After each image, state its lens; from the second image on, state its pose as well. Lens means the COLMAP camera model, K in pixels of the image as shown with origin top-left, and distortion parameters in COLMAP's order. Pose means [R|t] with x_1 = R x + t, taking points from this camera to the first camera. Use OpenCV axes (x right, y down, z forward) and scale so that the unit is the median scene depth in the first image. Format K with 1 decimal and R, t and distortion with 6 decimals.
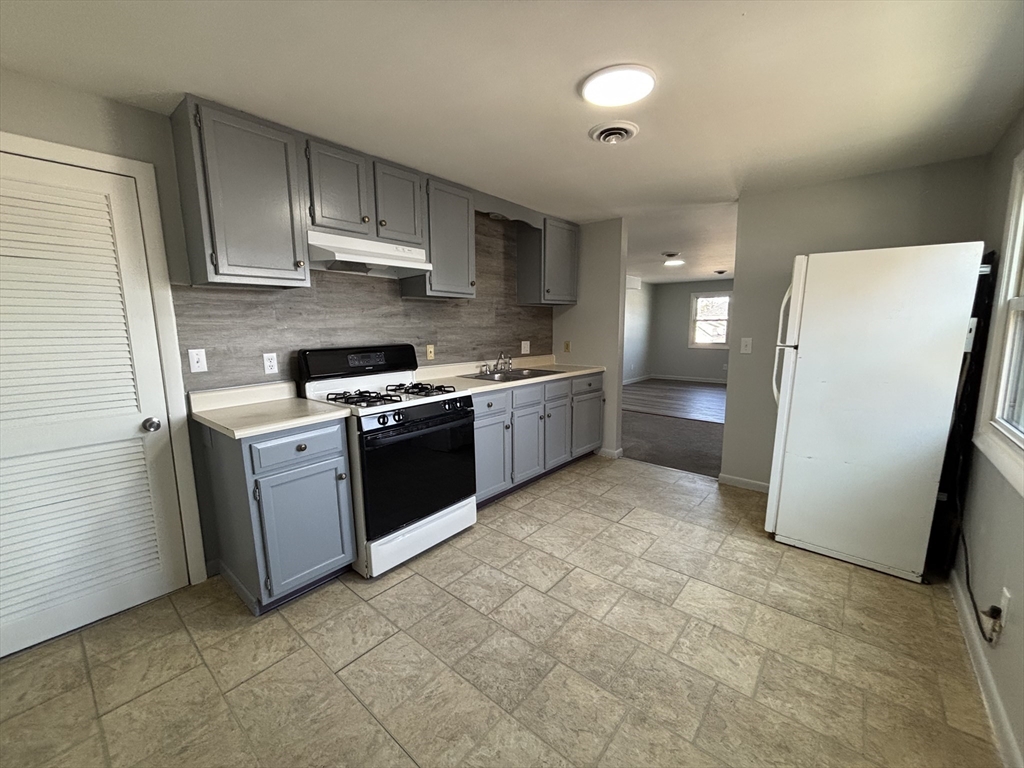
lens RADIAL K [[415.7, 0, 502.4], [0, 415.7, 386.2], [0, 0, 1]] dist [0.004788, -0.000048]
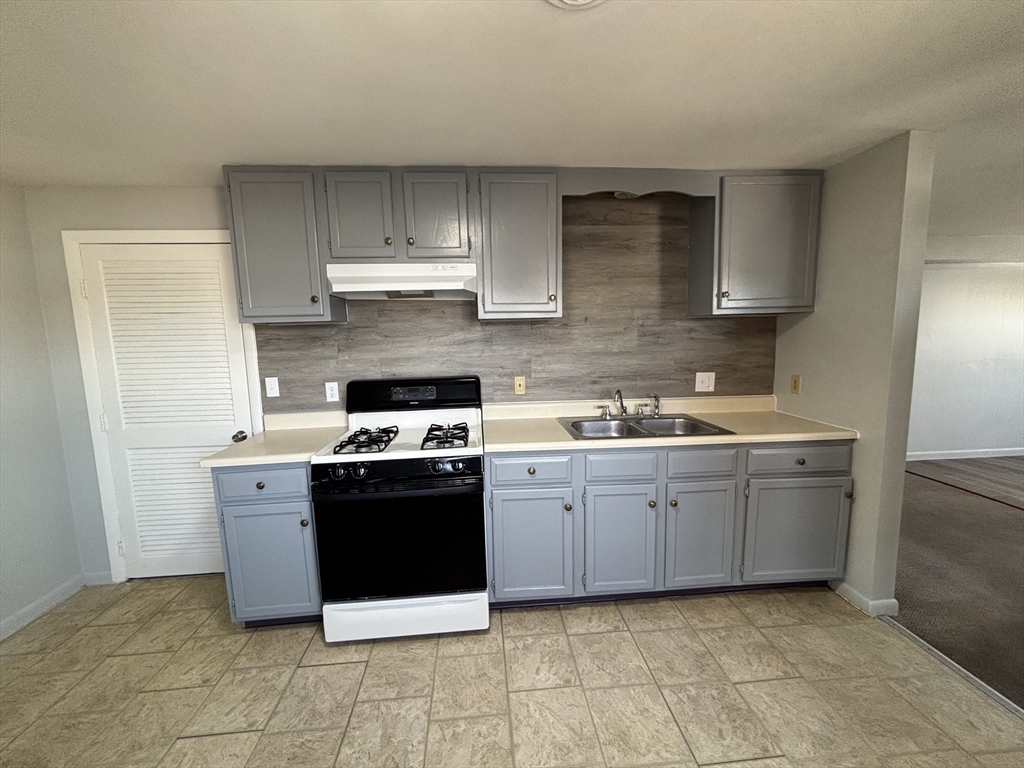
lens RADIAL K [[415.7, 0, 512.3], [0, 415.7, 383.0], [0, 0, 1]] dist [0.004788, -0.000048]
pose [[0.710262, 0.077468, -0.699661, 0.416822], [-0.084921, 0.996097, 0.024083, -0.115193], [0.698796, 0.042310, 0.714069, 0.456102]]
